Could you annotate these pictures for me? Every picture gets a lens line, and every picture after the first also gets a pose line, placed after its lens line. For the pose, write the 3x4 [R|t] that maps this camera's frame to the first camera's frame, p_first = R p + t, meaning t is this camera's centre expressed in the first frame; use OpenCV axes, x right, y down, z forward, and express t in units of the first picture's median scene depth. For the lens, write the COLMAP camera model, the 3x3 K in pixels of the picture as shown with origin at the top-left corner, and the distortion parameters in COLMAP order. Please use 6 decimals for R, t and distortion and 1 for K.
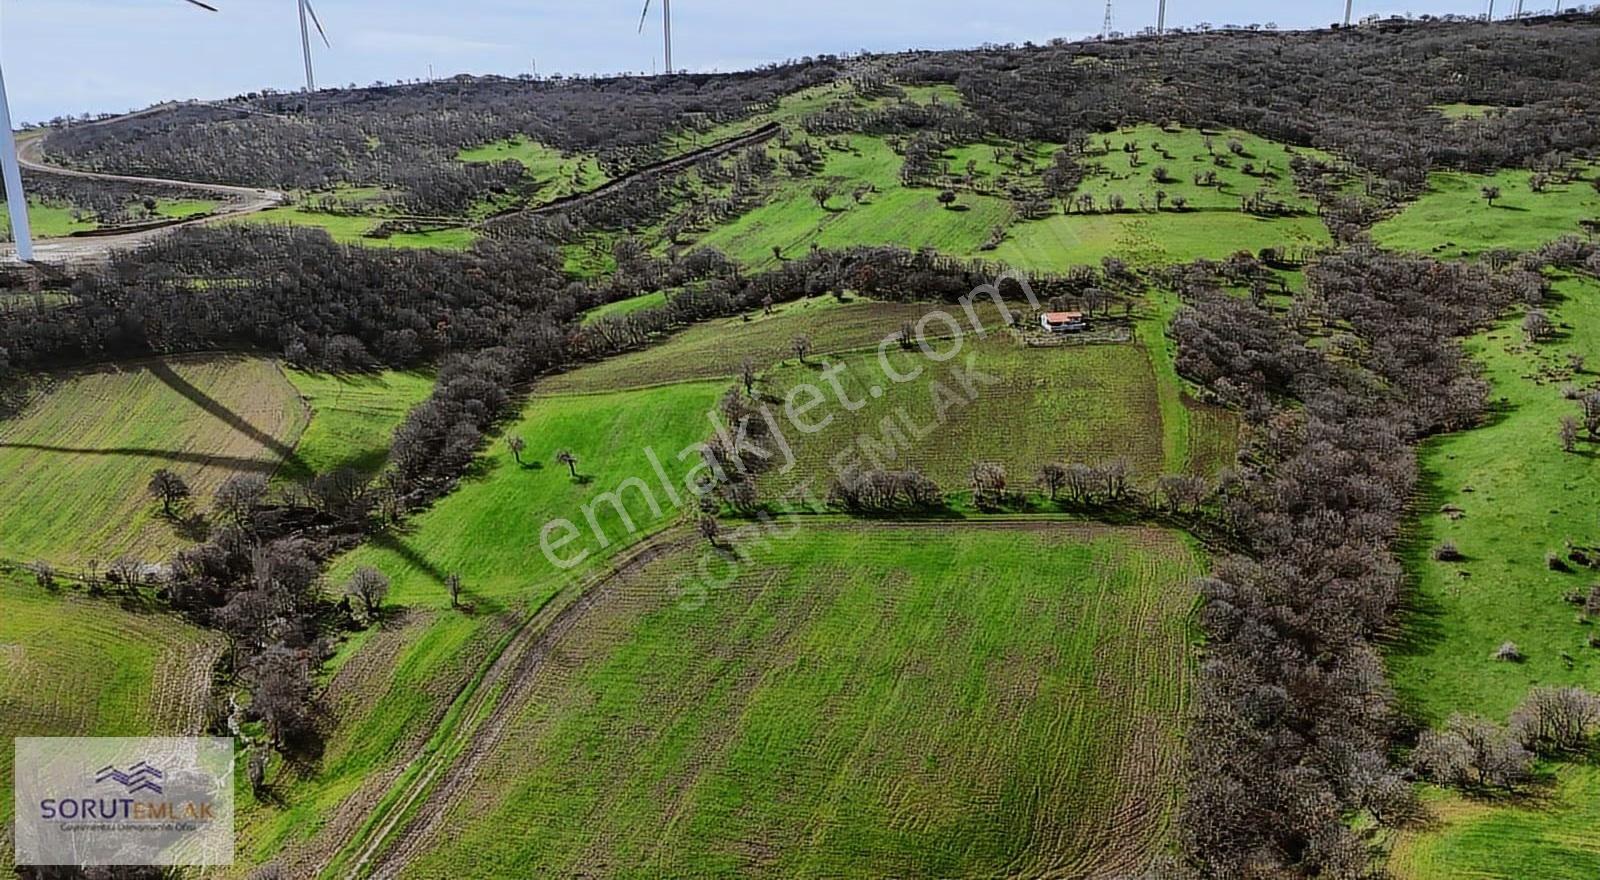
lens RADIAL K [[1167.0, 0, 801.5], [0, 1167.0, 440.4], [0, 0, 1]] dist [0.088596, -0.087840]
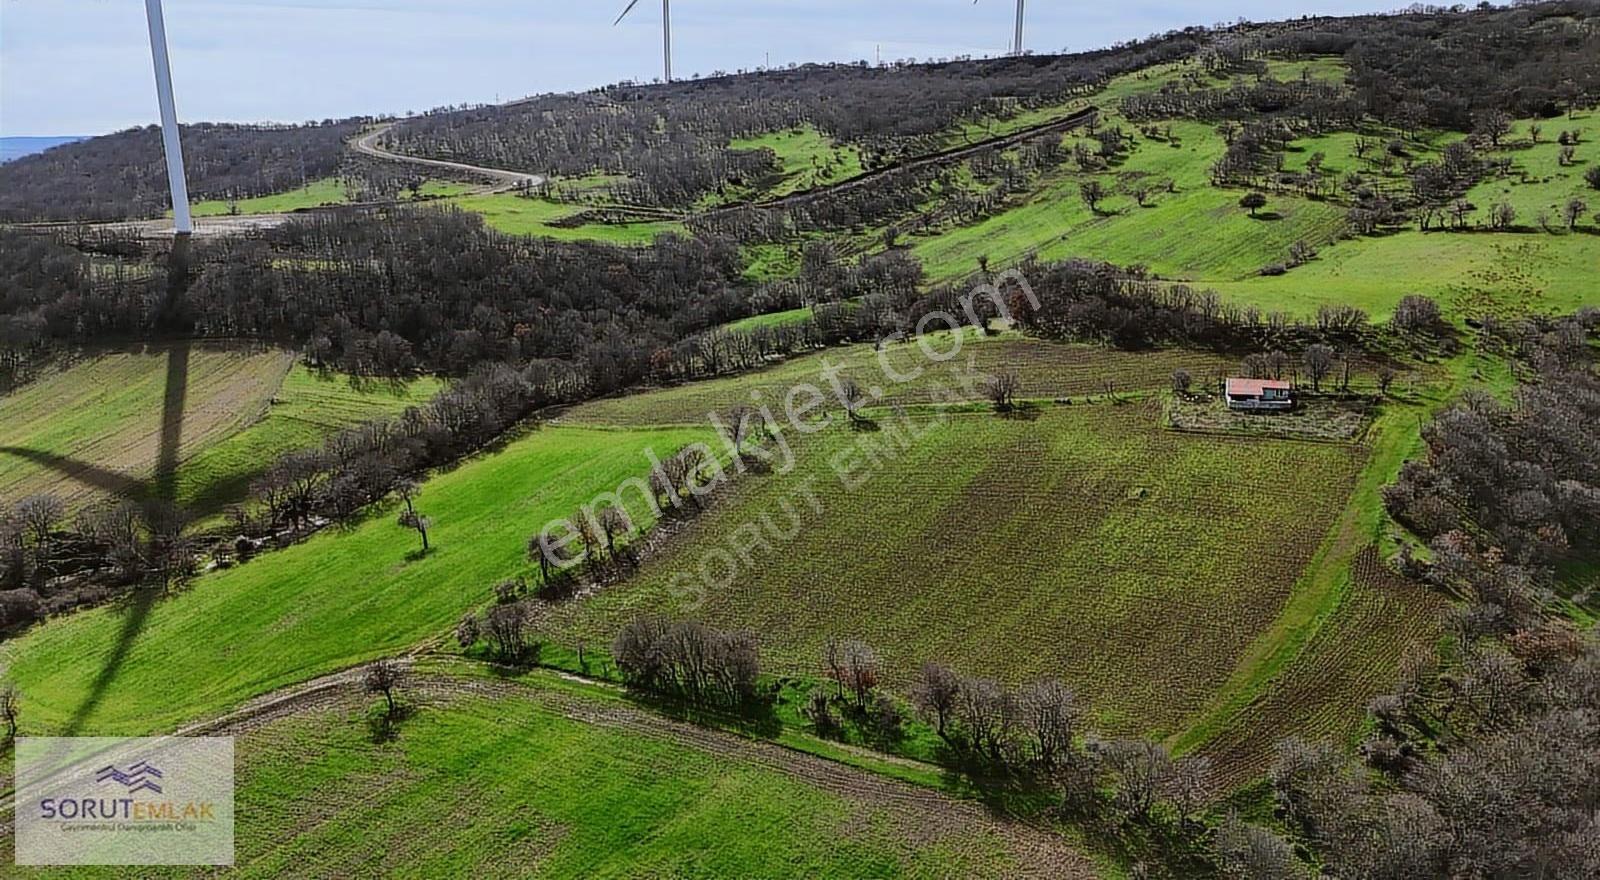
lens RADIAL K [[1167.0, 0, 801.3], [0, 1167.0, 429.7], [0, 0, 1]] dist [0.088596, -0.087840]
pose [[0.918337, 0.106894, -0.381091, 0.166893], [-0.111709, 0.993695, 0.009533, -0.042161], [0.379707, 0.033817, 0.924488, 0.221595]]
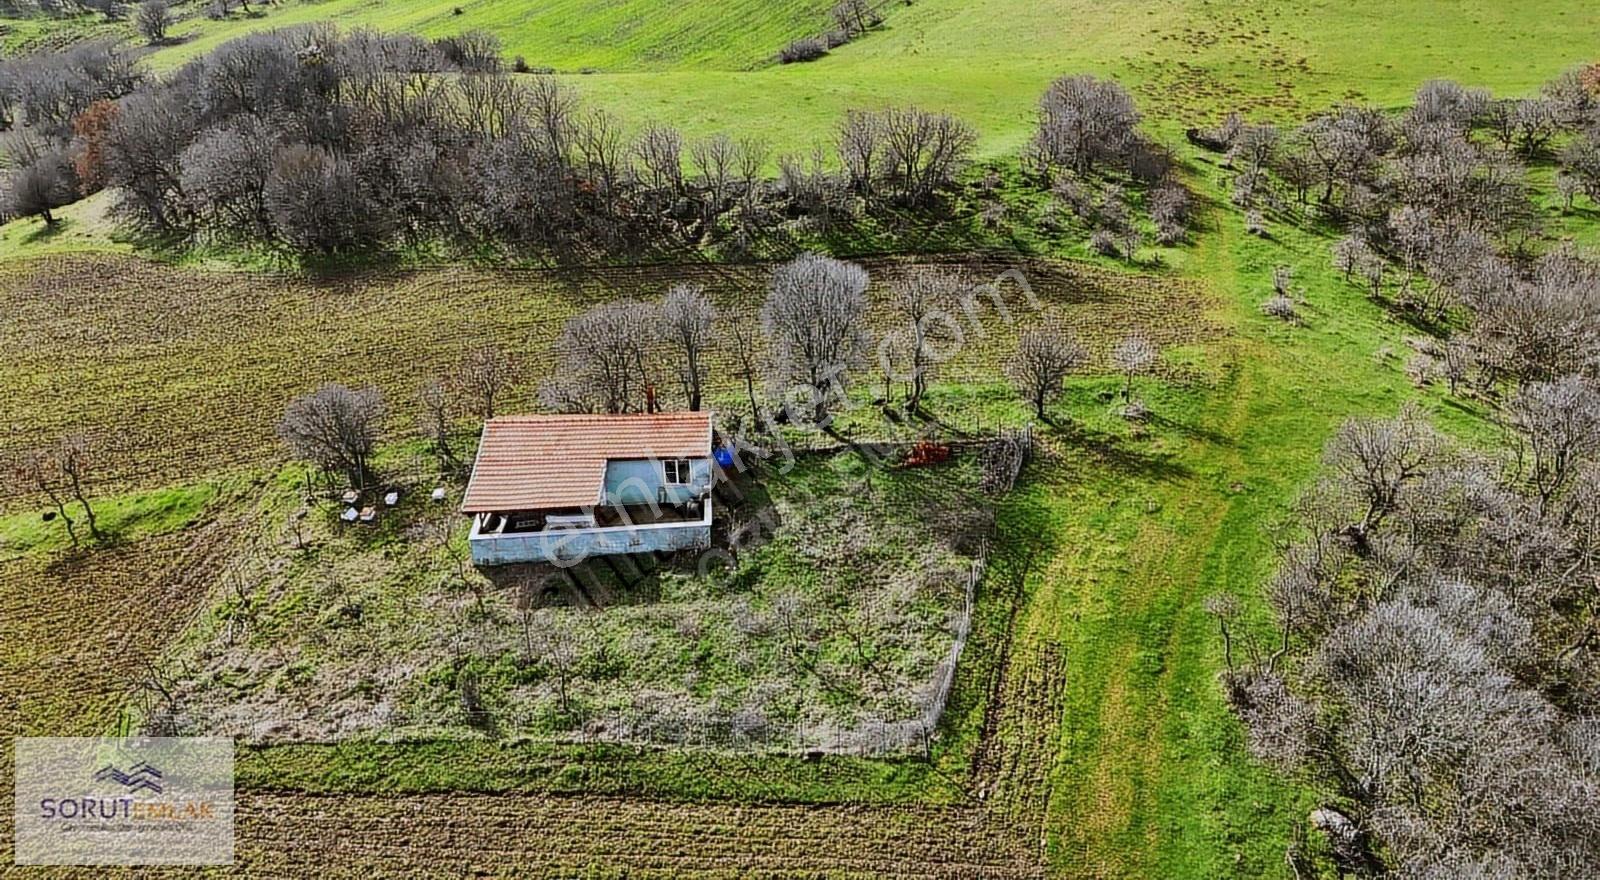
lens RADIAL K [[1167.0, 0, 806.4], [0, 1167.0, 426.9], [0, 0, 1]] dist [0.088596, -0.087840]
pose [[0.995170, 0.034843, -0.091778, 0.182965], [-0.023439, 0.992189, 0.122522, -0.088756], [0.095330, -0.119779, 0.988213, 0.584331]]
